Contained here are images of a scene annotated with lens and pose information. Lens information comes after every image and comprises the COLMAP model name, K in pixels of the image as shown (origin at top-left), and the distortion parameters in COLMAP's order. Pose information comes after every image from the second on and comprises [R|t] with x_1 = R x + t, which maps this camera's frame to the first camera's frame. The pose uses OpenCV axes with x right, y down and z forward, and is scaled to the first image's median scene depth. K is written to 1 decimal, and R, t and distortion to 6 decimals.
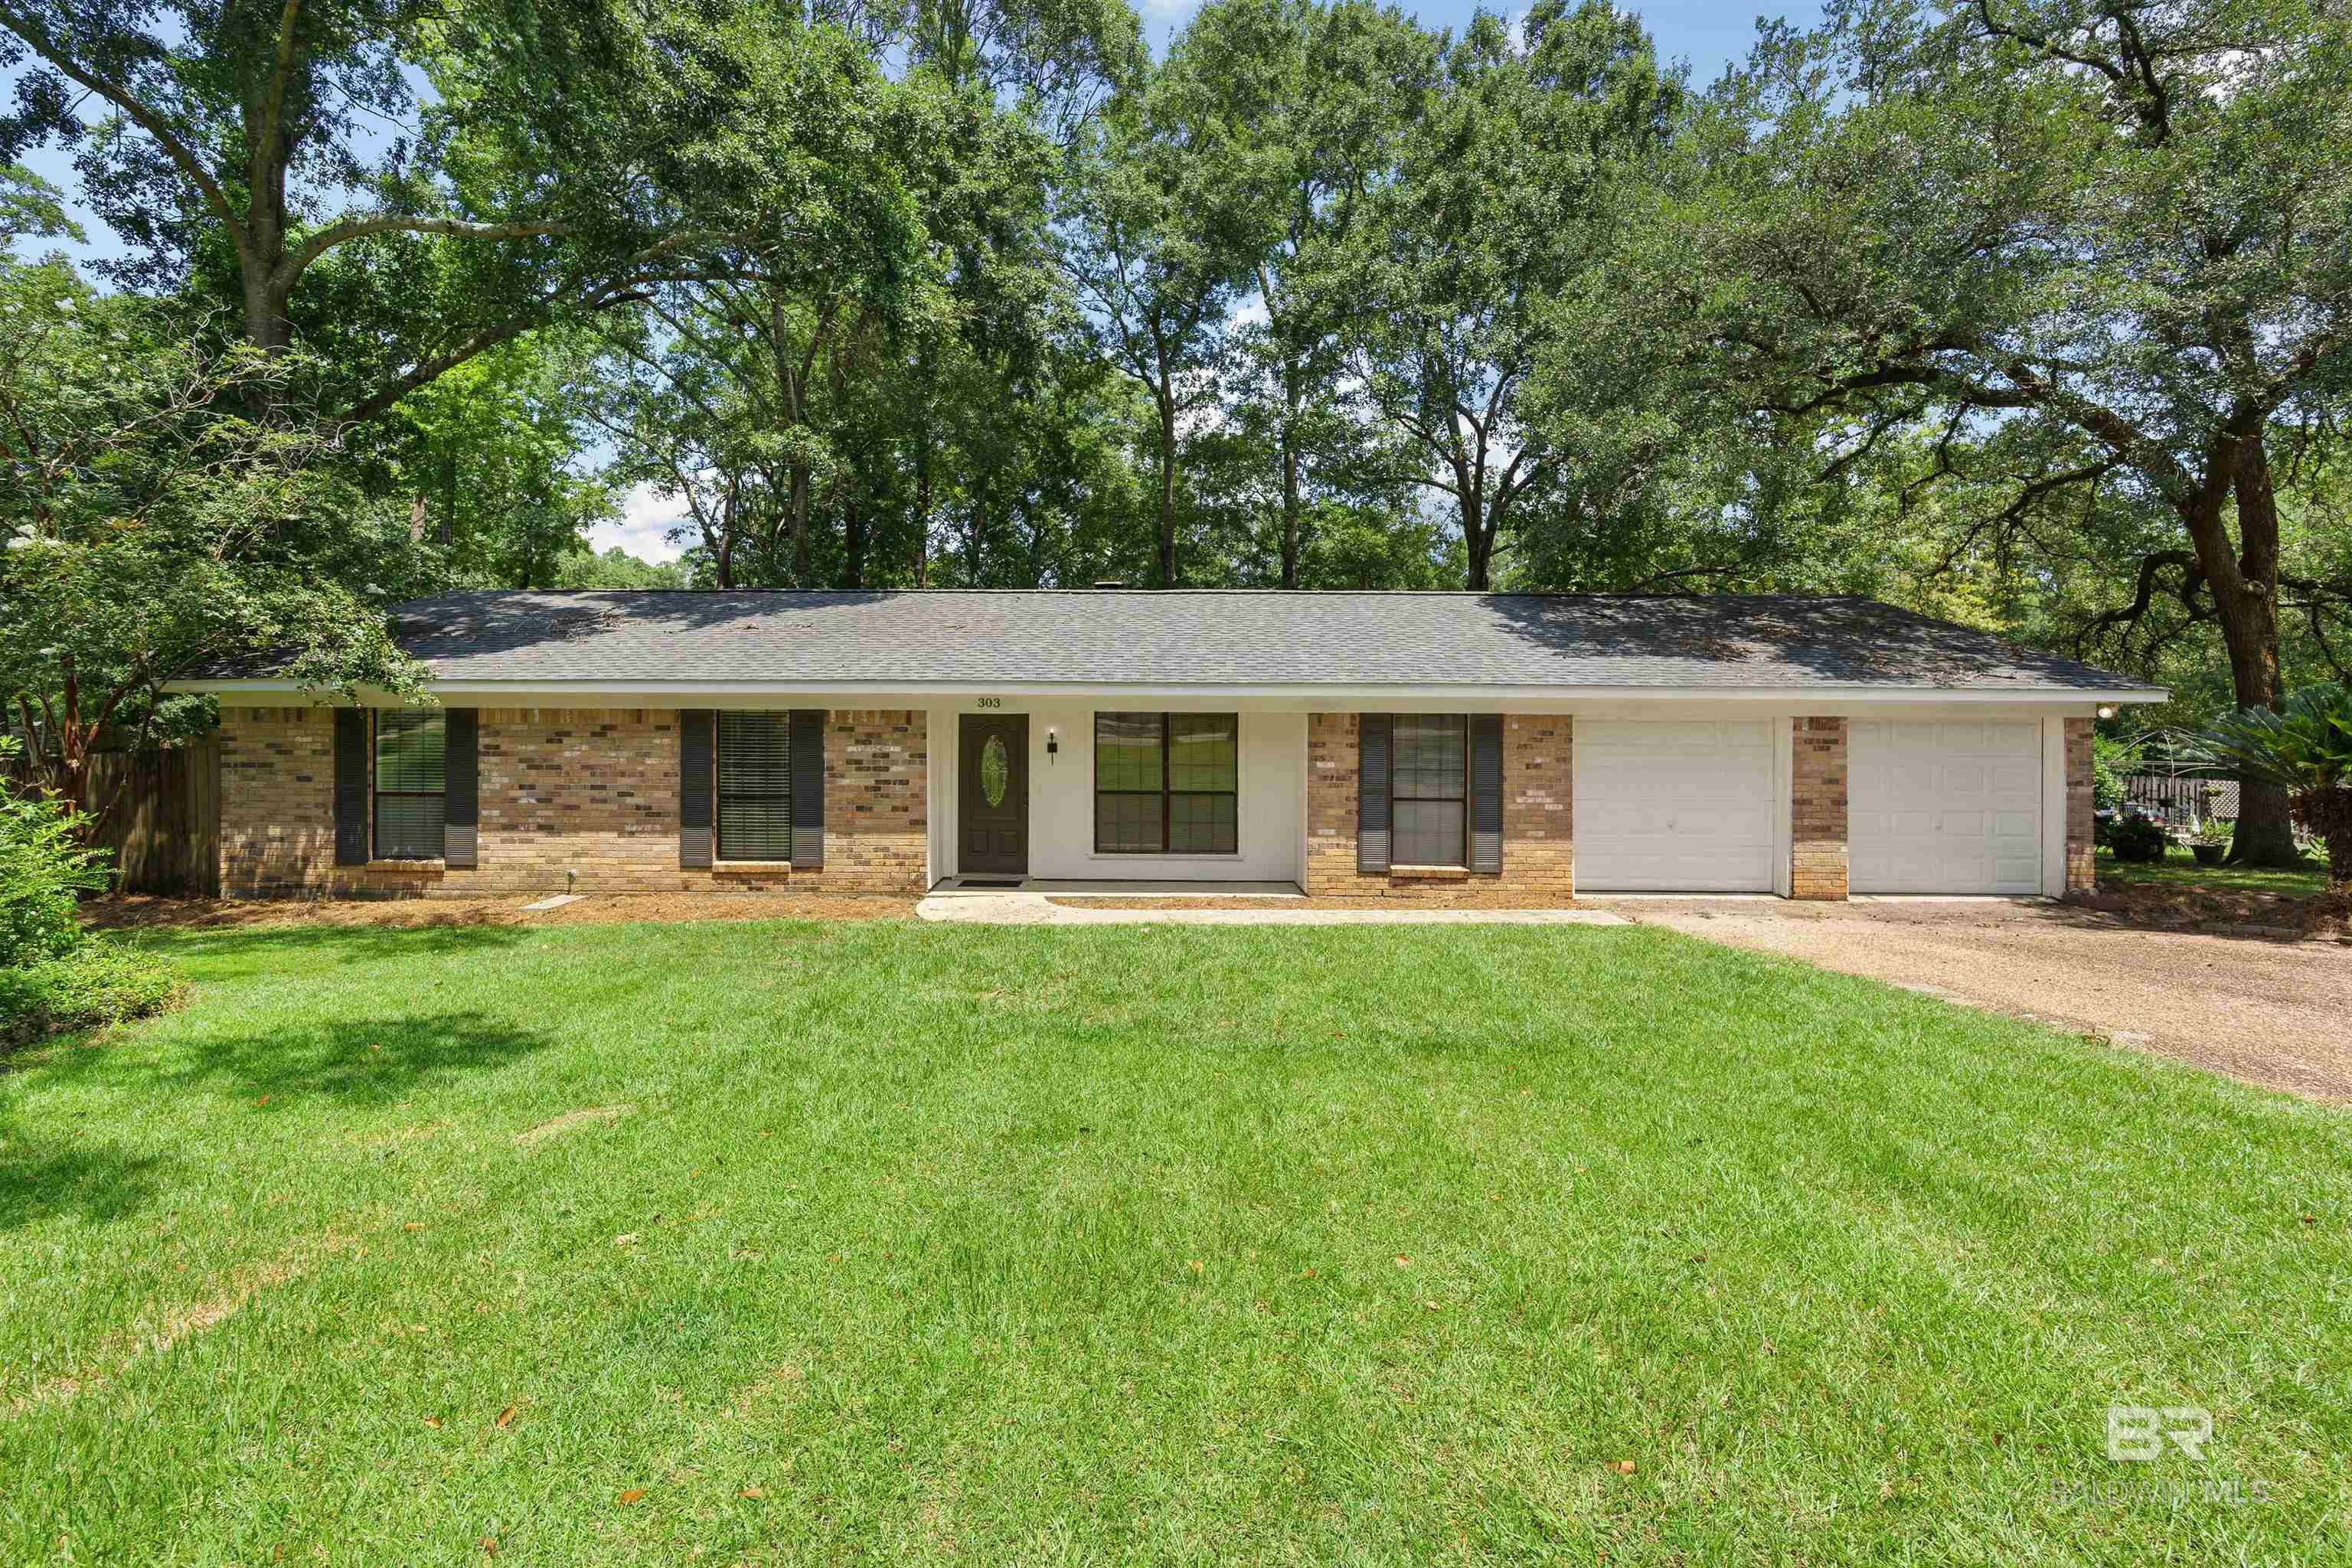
lens RADIAL K [[1030.9, 0, 1103.7], [0, 1030.9, 729.3], [0, 0, 1]] dist [-0.001887, 0.000093]
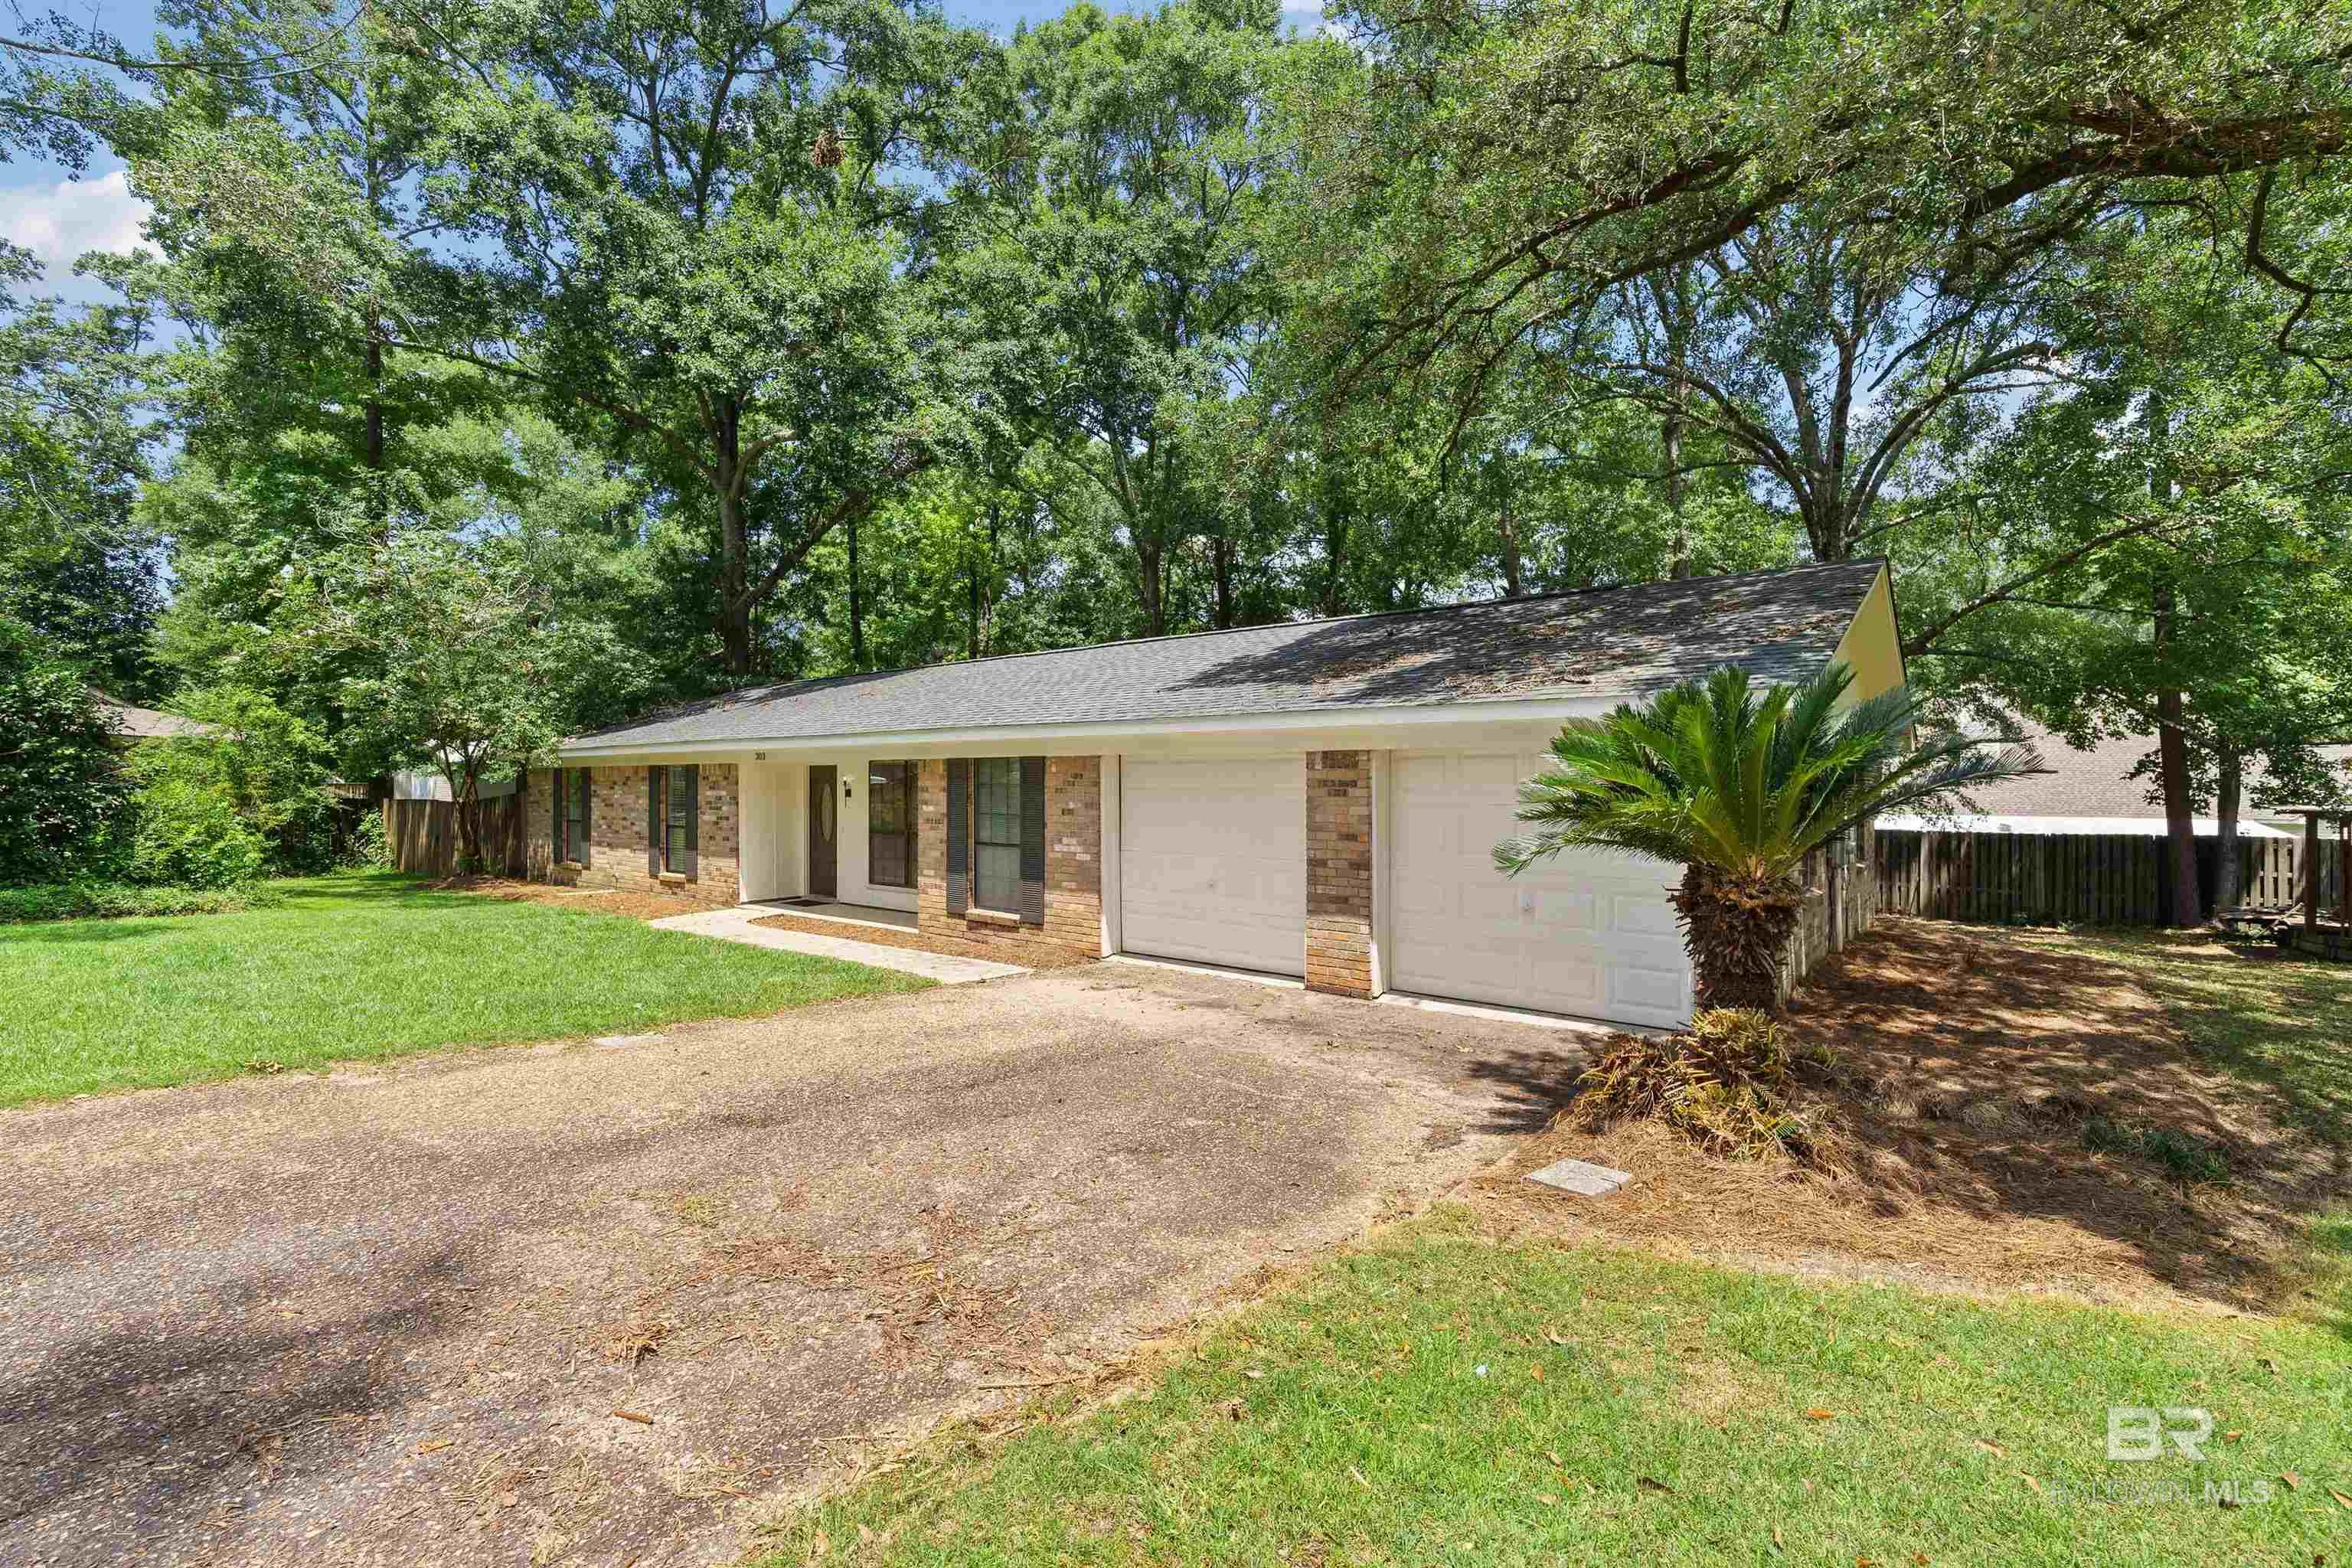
lens RADIAL K [[1030.9, 0, 1174.1], [0, 1030.9, 787.4], [0, 0, 1]] dist [-0.001887, 0.000093]
pose [[0.781456, -0.002720, -0.623954, 1.062233], [0.000592, 0.999993, -0.003618, 0.017205], [0.623960, 0.002458, 0.781453, 0.334507]]
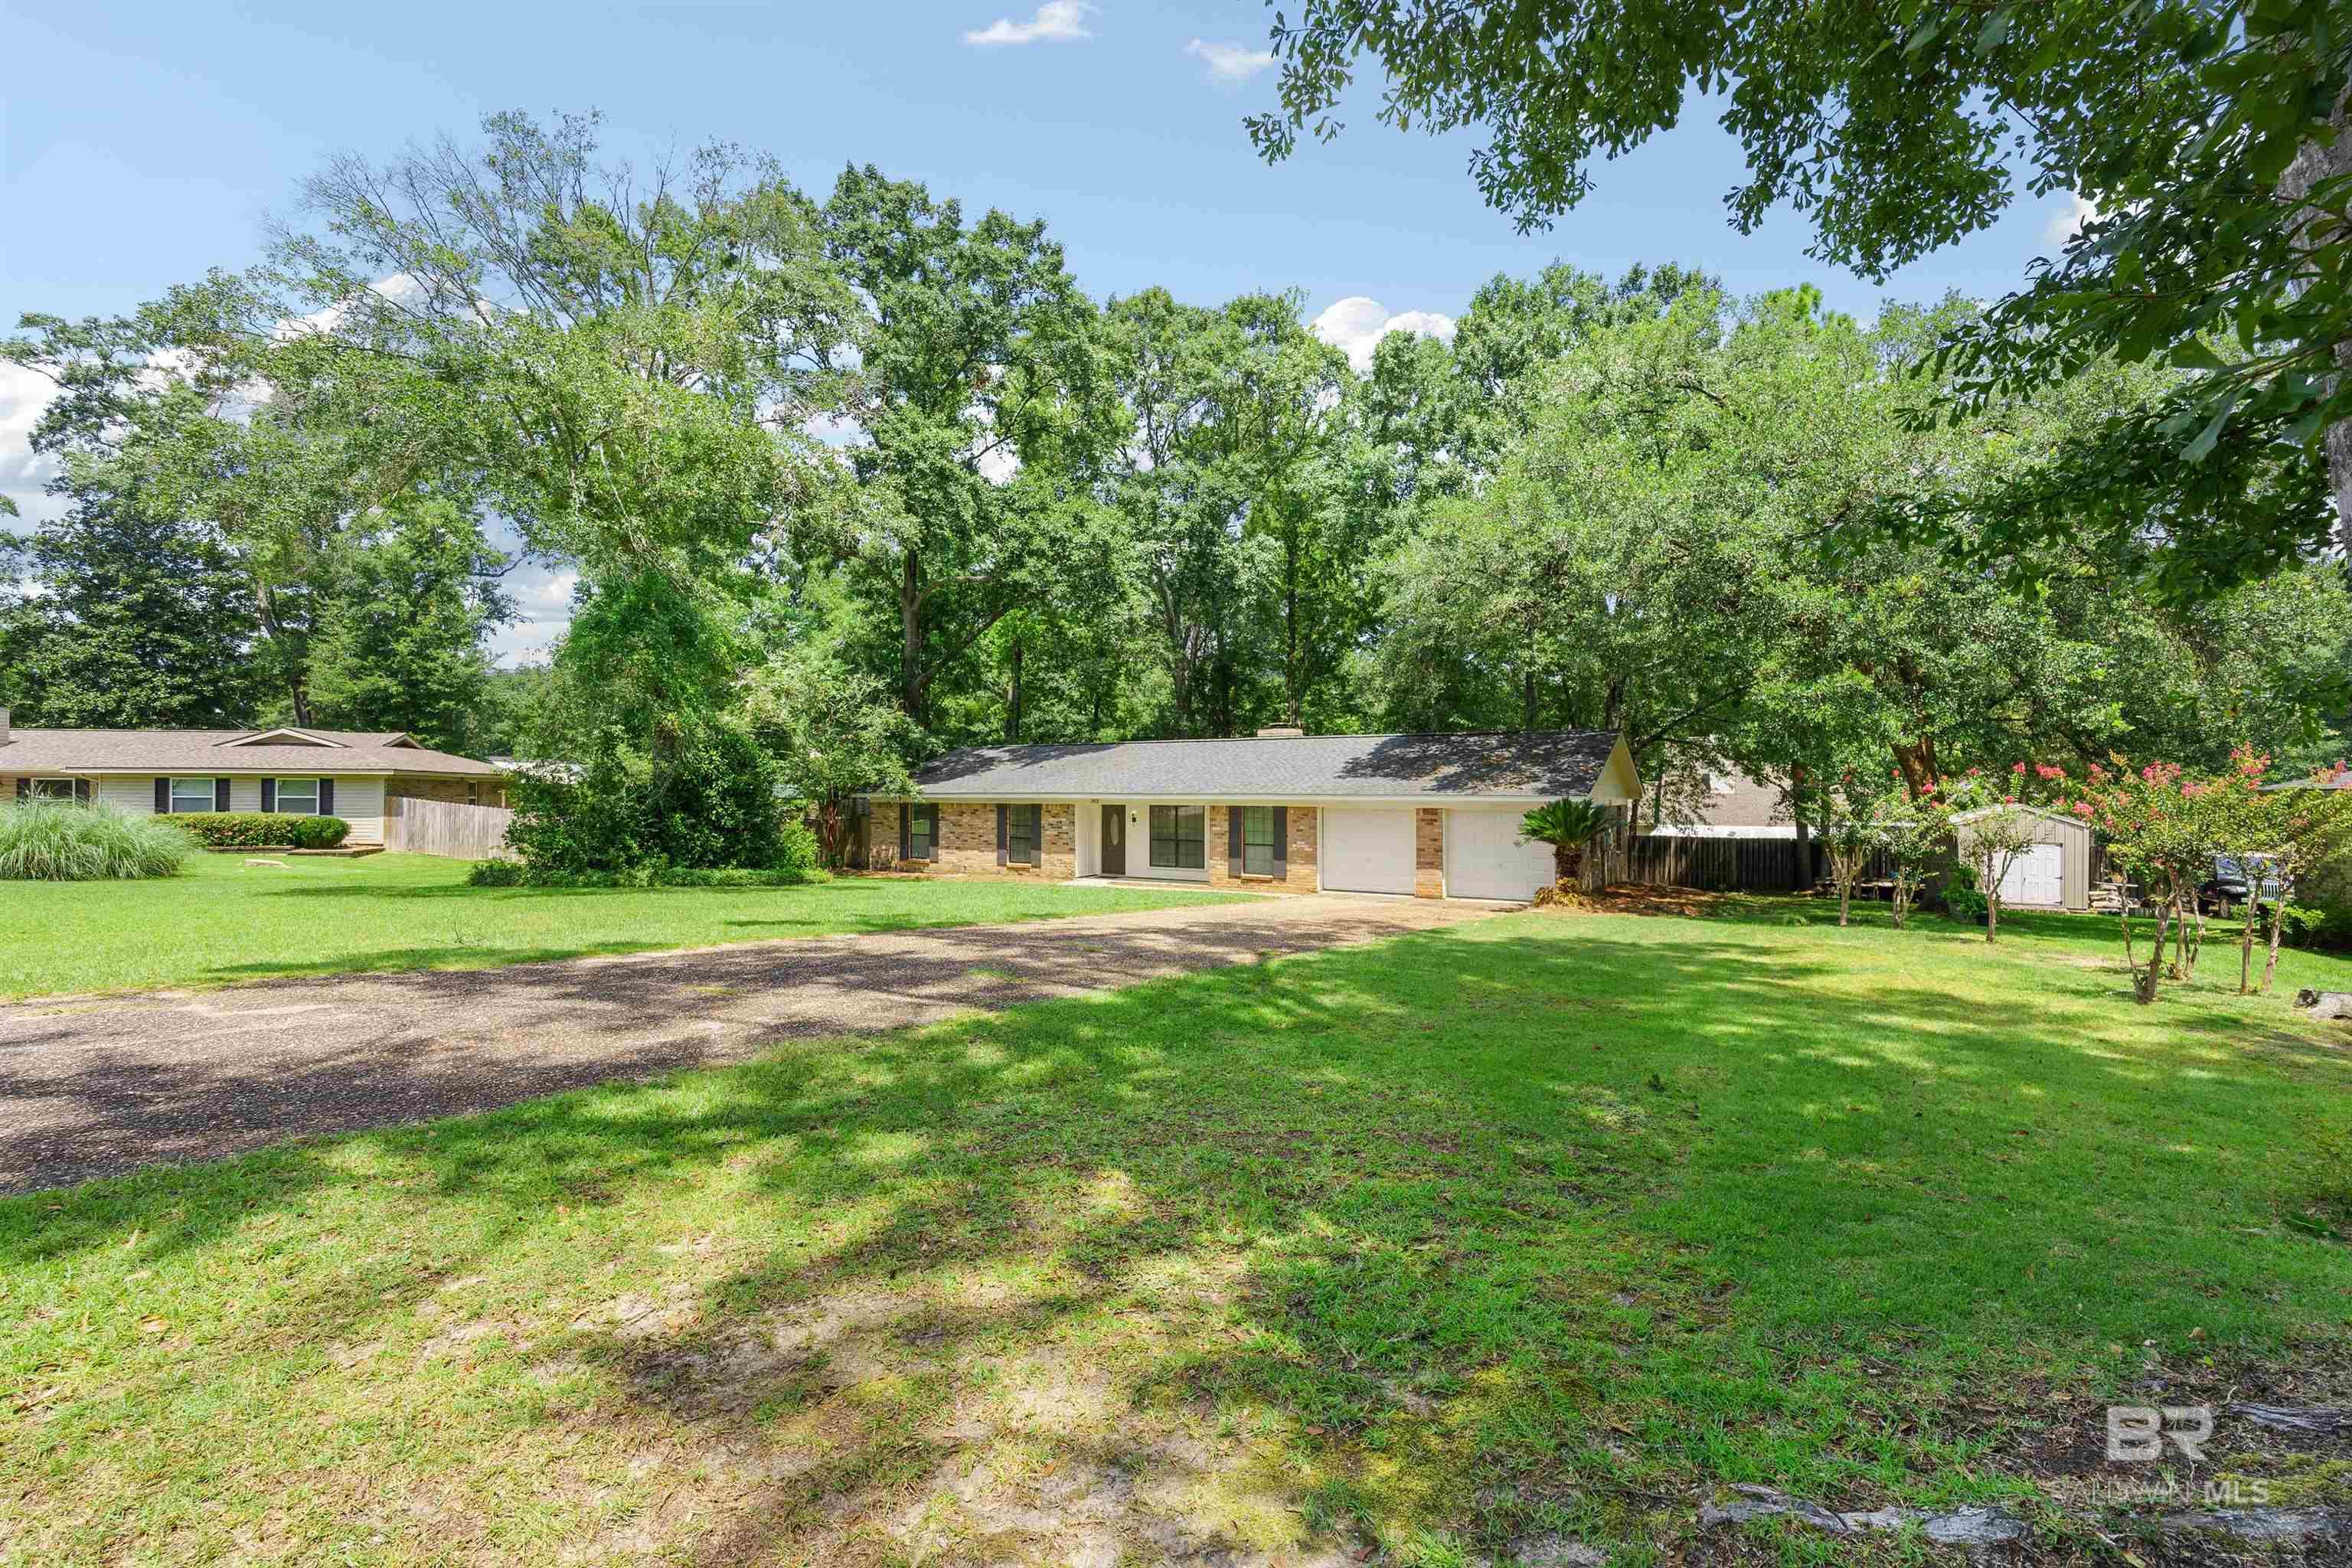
lens RADIAL K [[1030.9, 0, 1177.6], [0, 1030.9, 792.7], [0, 0, 1]] dist [-0.001887, 0.000093]
pose [[0.862155, -0.003701, -0.506631, 1.286963], [0.000607, 0.999980, -0.006271, -0.029517], [0.506644, 0.005099, 0.862140, -0.995028]]
